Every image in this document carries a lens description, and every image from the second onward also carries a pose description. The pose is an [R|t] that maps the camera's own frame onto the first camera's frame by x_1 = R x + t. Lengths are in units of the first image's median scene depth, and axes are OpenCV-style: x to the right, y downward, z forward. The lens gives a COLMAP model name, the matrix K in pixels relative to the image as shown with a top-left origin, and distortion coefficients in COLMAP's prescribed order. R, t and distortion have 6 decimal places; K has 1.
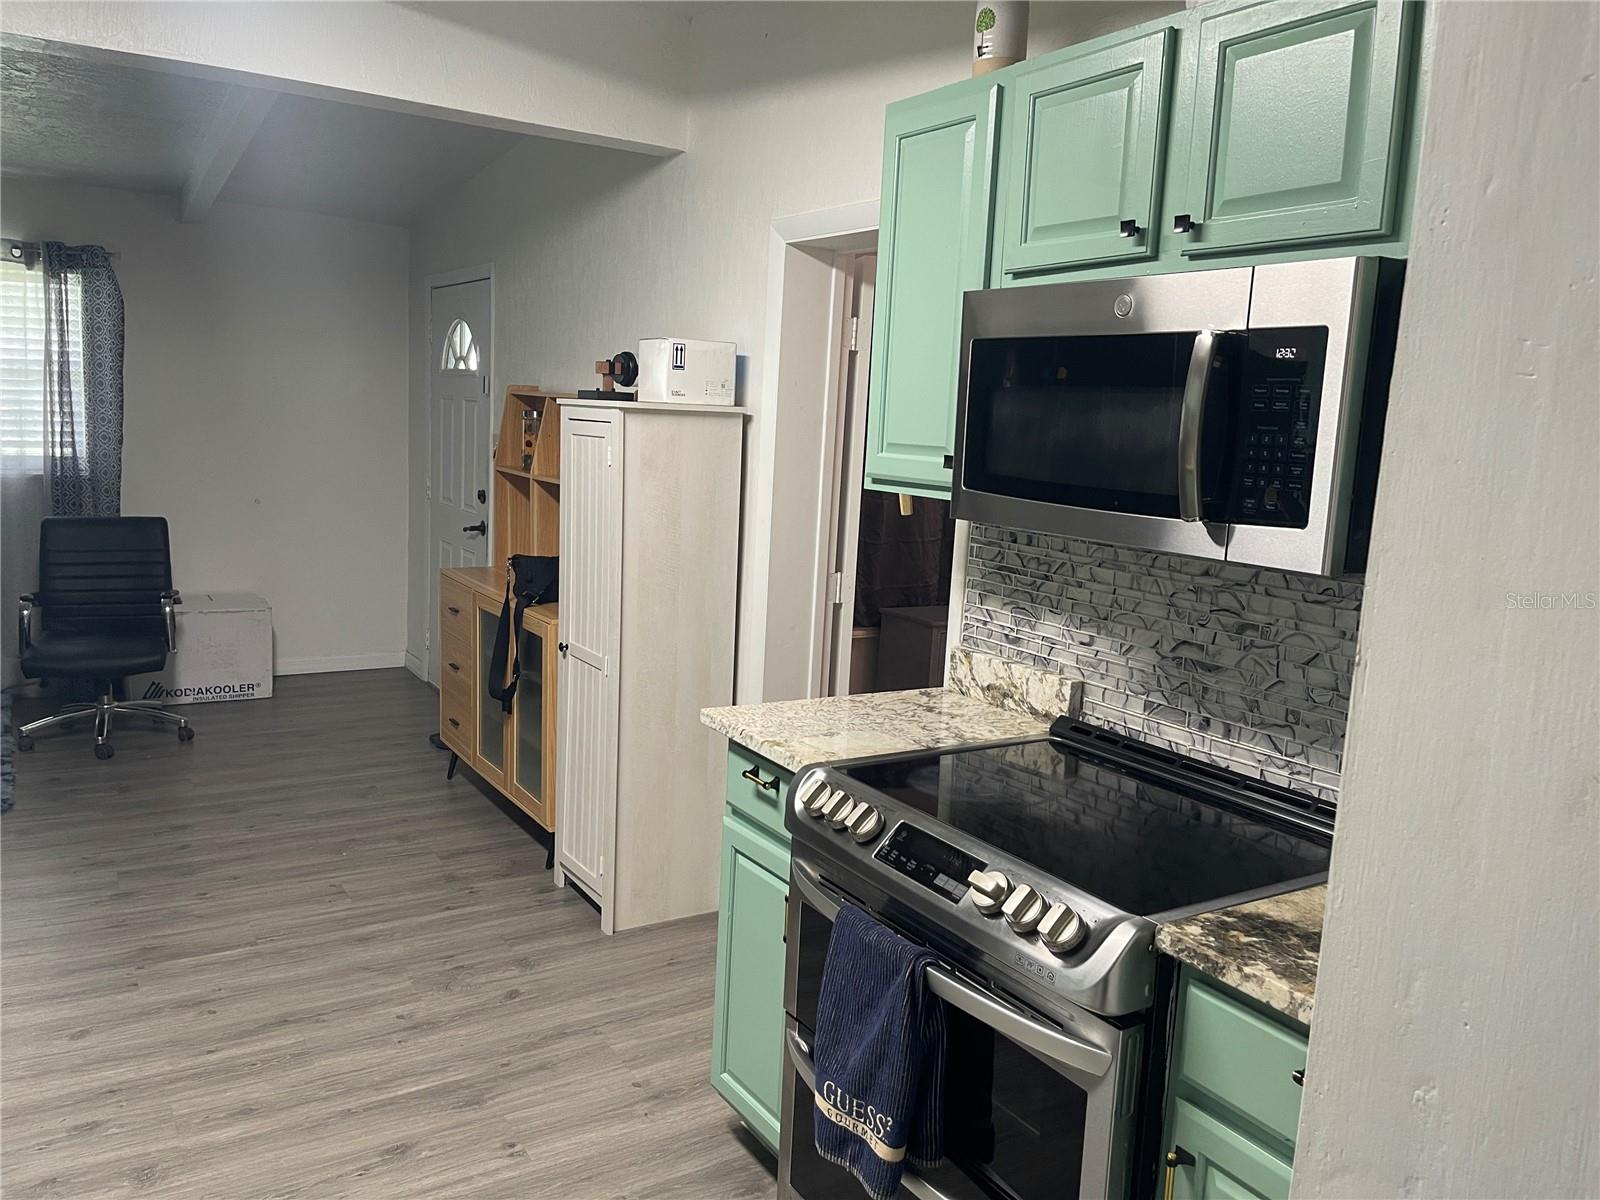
lens RADIAL K [[1204.3, 0, 798.4], [0, 1204.3, 606.2], [0, 0, 1]] dist [0.066364, -0.089930]
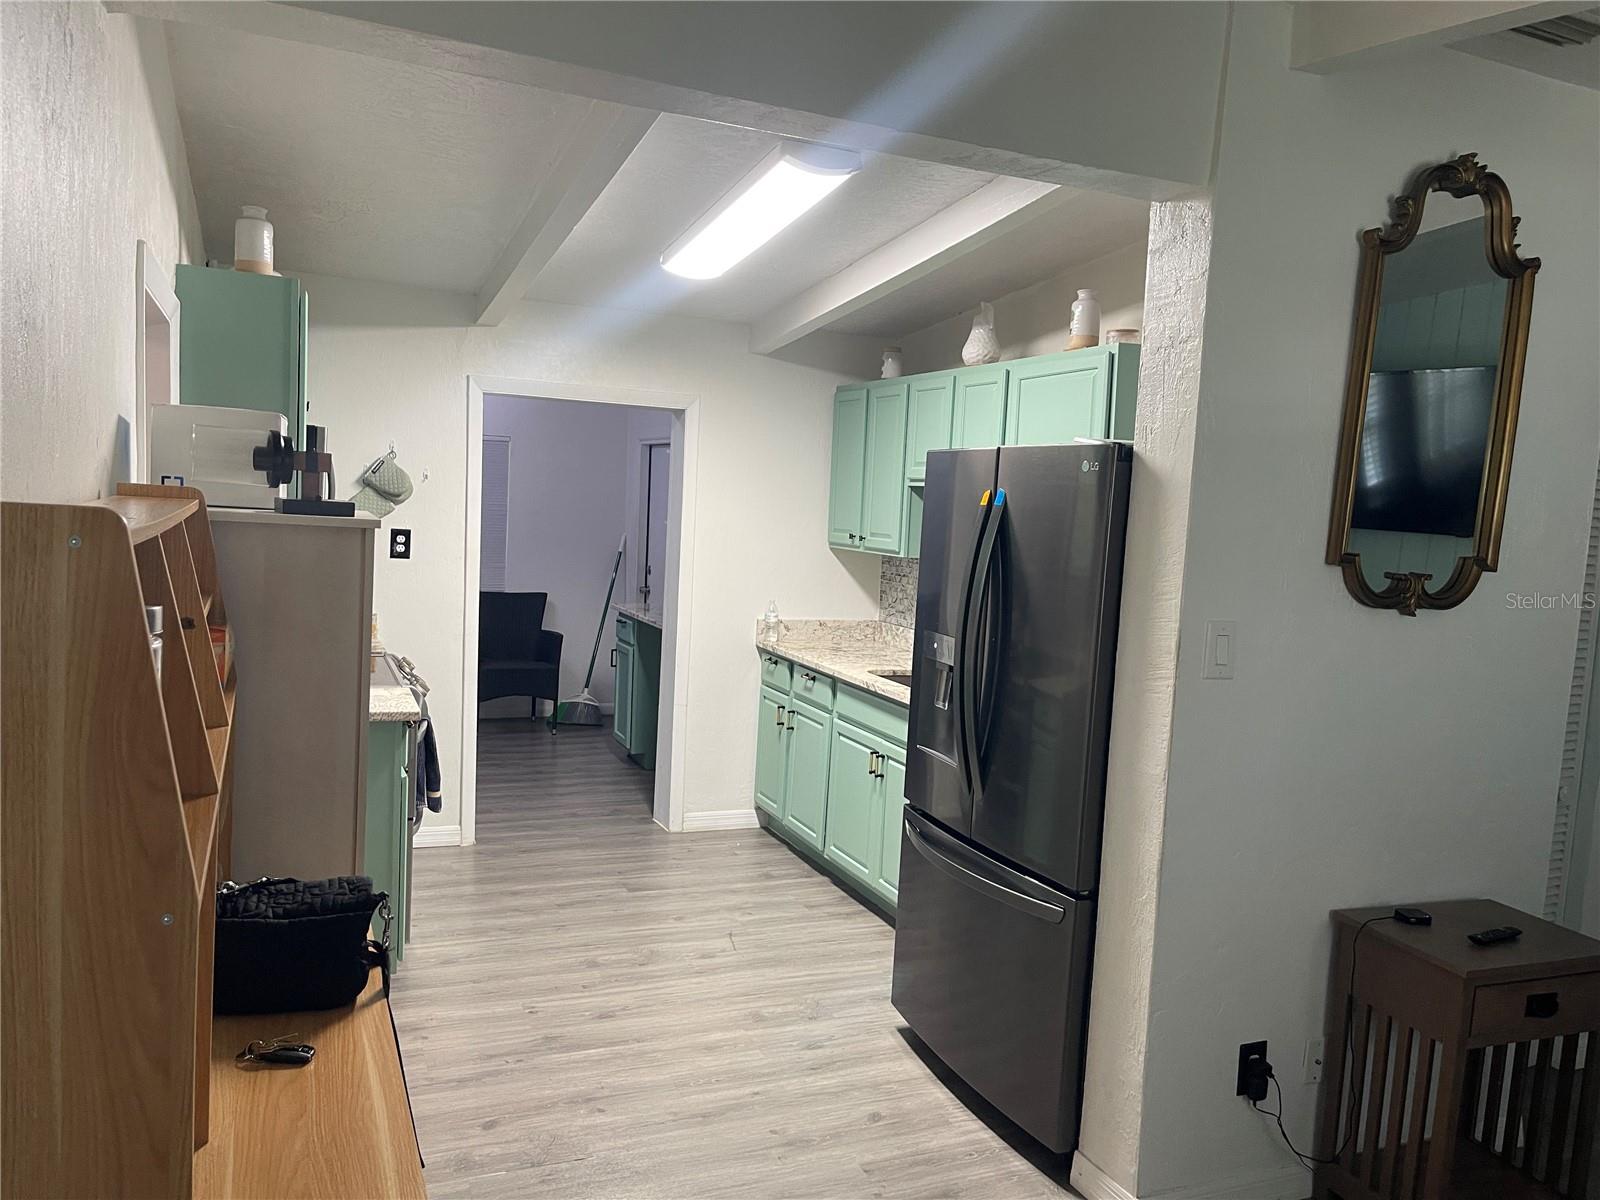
lens RADIAL K [[1204.3, 0, 803.9], [0, 1204.3, 608.4], [0, 0, 1]] dist [0.066364, -0.089930]
pose [[-0.981775, -0.120387, 0.147055, -0.715810], [-0.080709, 0.964648, 0.250881, -0.427012], [-0.172059, 0.234440, -0.956783, 2.229431]]
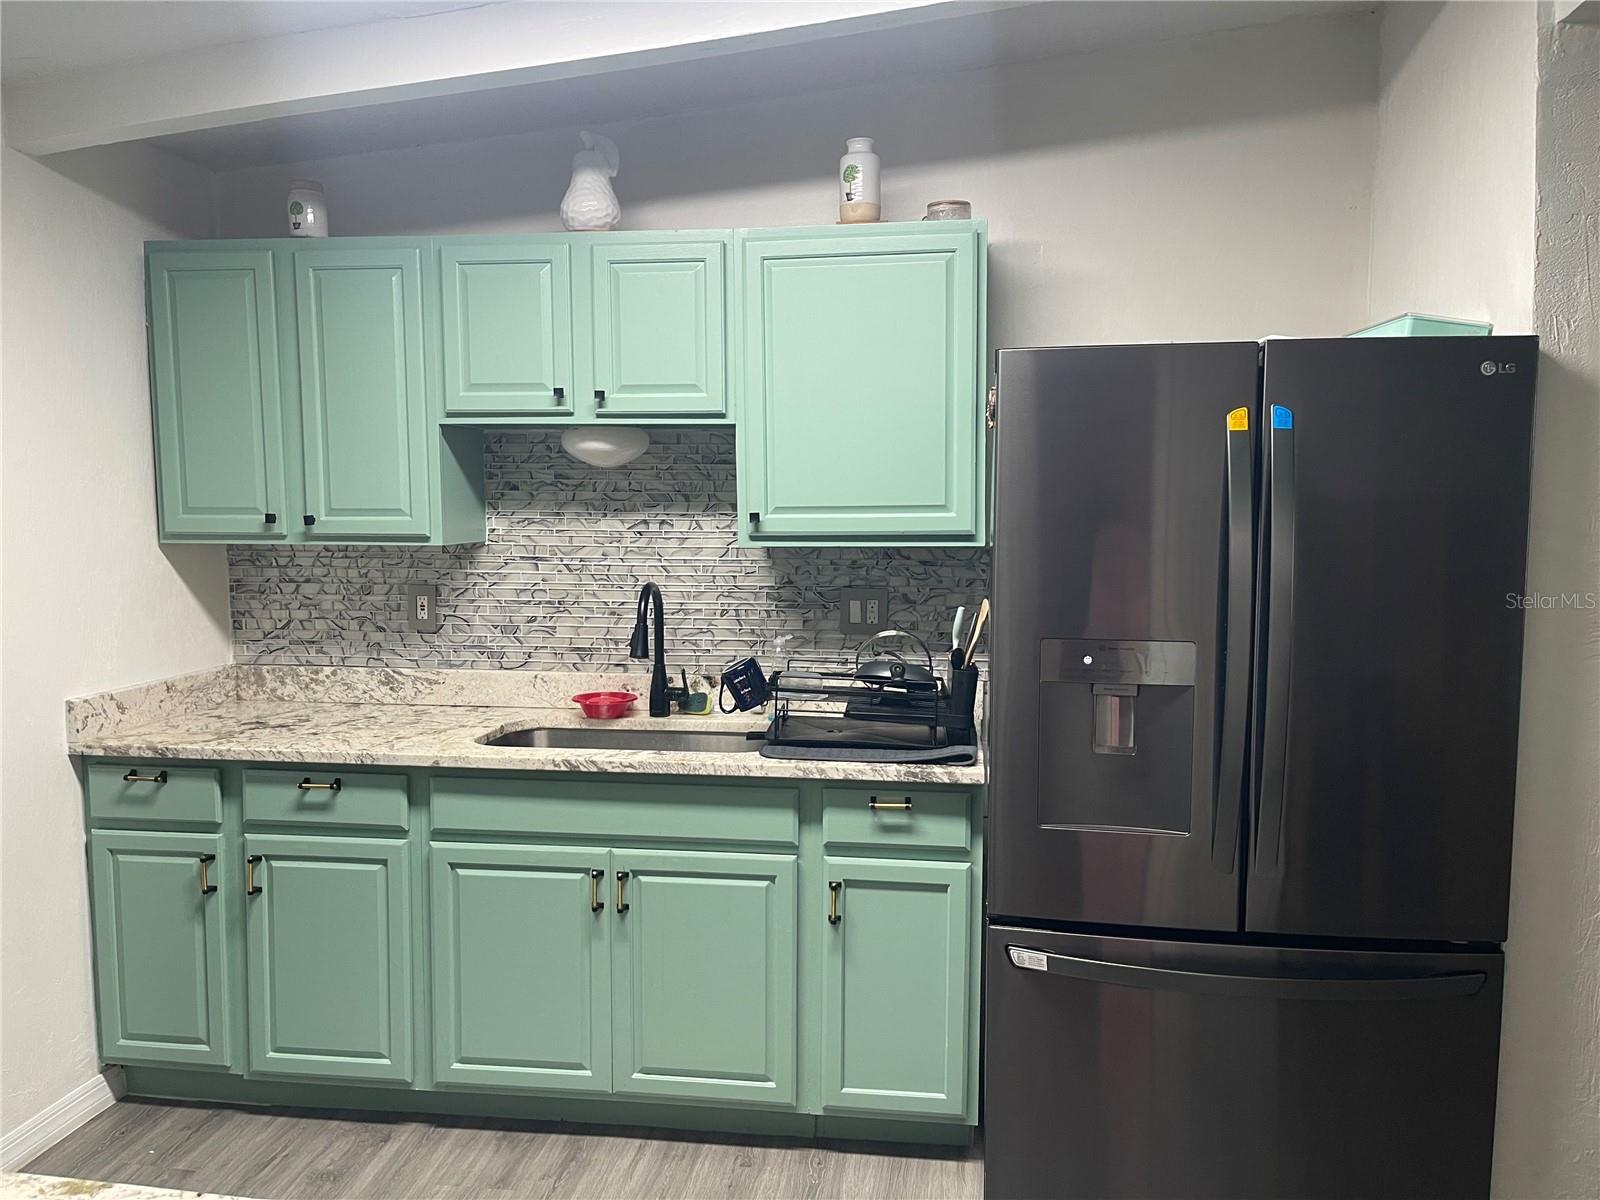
lens RADIAL K [[1204.3, 0, 808.0], [0, 1204.3, 605.7], [0, 0, 1]] dist [0.066364, -0.089930]
pose [[-0.641668, 0.013618, -0.766861, 0.134169], [-0.153007, 0.977472, 0.145385, -0.185535], [0.751566, 0.210624, -0.625129, 1.275986]]
